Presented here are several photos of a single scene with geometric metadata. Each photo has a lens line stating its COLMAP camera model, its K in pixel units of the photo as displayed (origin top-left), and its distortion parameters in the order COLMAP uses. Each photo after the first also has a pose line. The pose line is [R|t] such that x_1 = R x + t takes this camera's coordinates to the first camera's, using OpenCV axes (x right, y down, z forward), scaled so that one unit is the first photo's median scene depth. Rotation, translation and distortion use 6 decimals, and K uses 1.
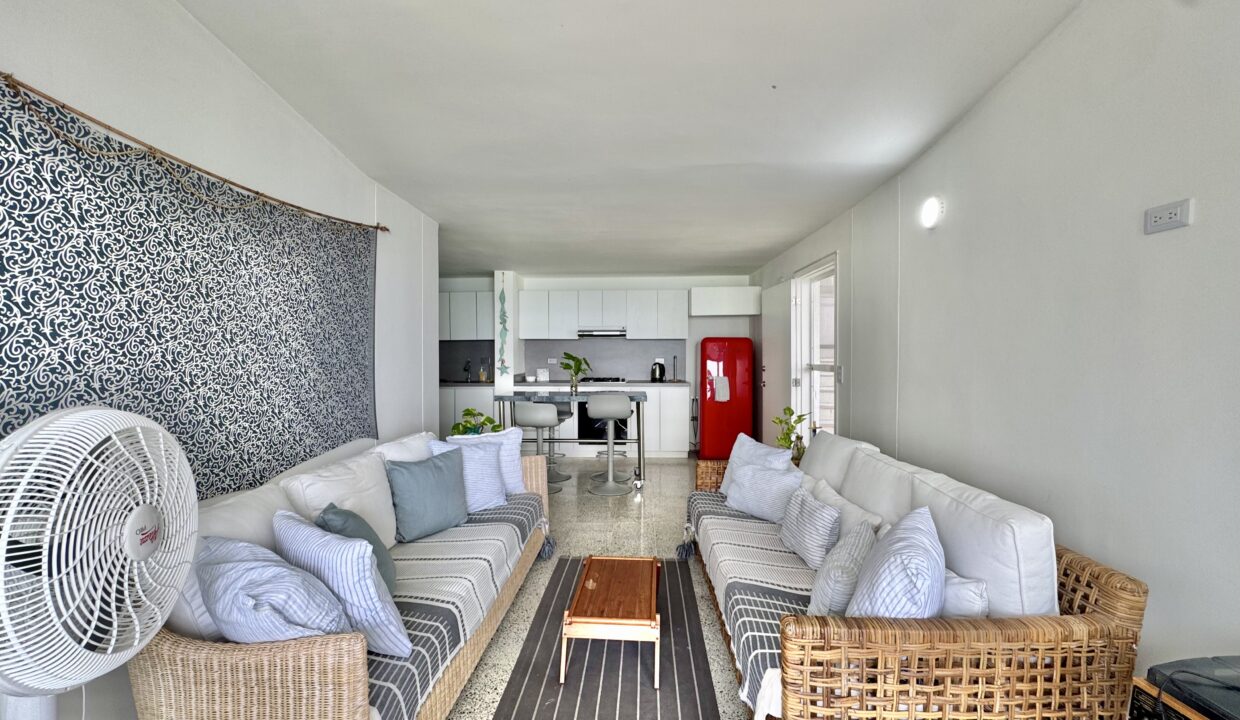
lens RADIAL K [[503.2, 0, 616.3], [0, 503.2, 356.9], [0, 0, 1]] dist [0.000508, 0.000060]
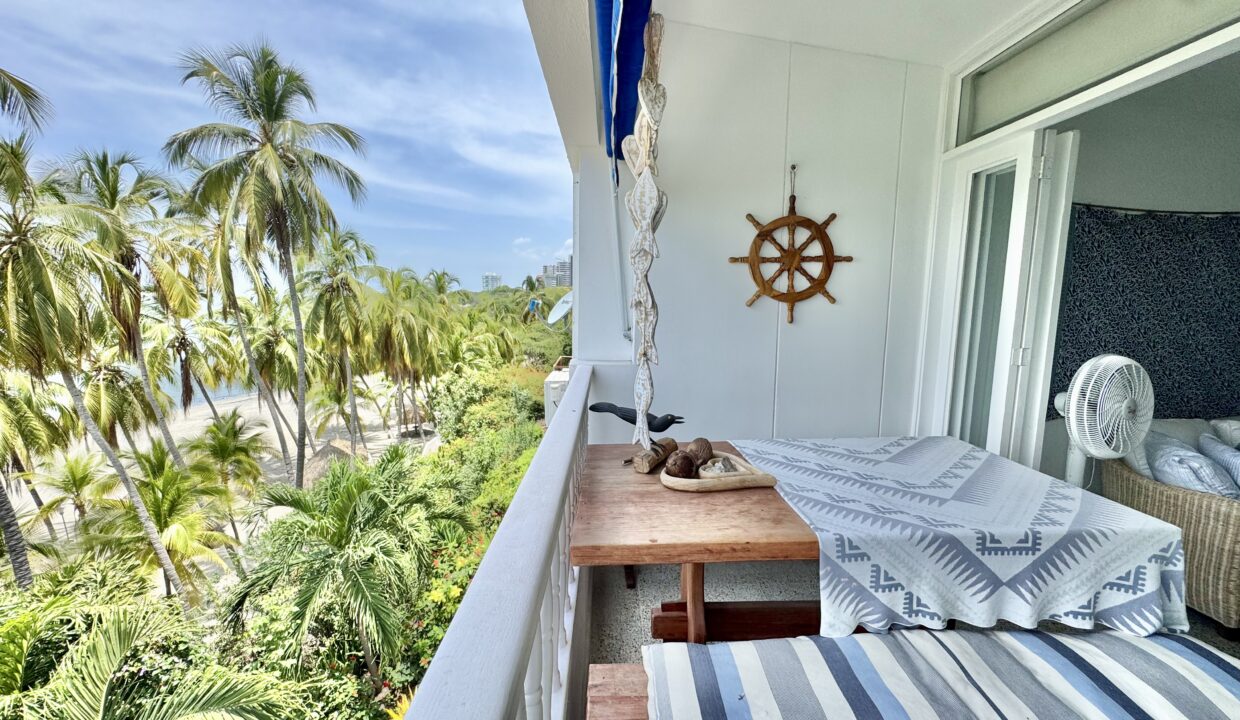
lens RADIAL K [[503.2, 0, 625.1], [0, 503.2, 361.2], [0, 0, 1]] dist [0.000508, 0.000060]
pose [[0.080297, 0.119924, -0.989530, 0.949557], [-0.025366, 0.992660, 0.118245, -0.074622], [0.996448, 0.015606, 0.082750, -1.248794]]
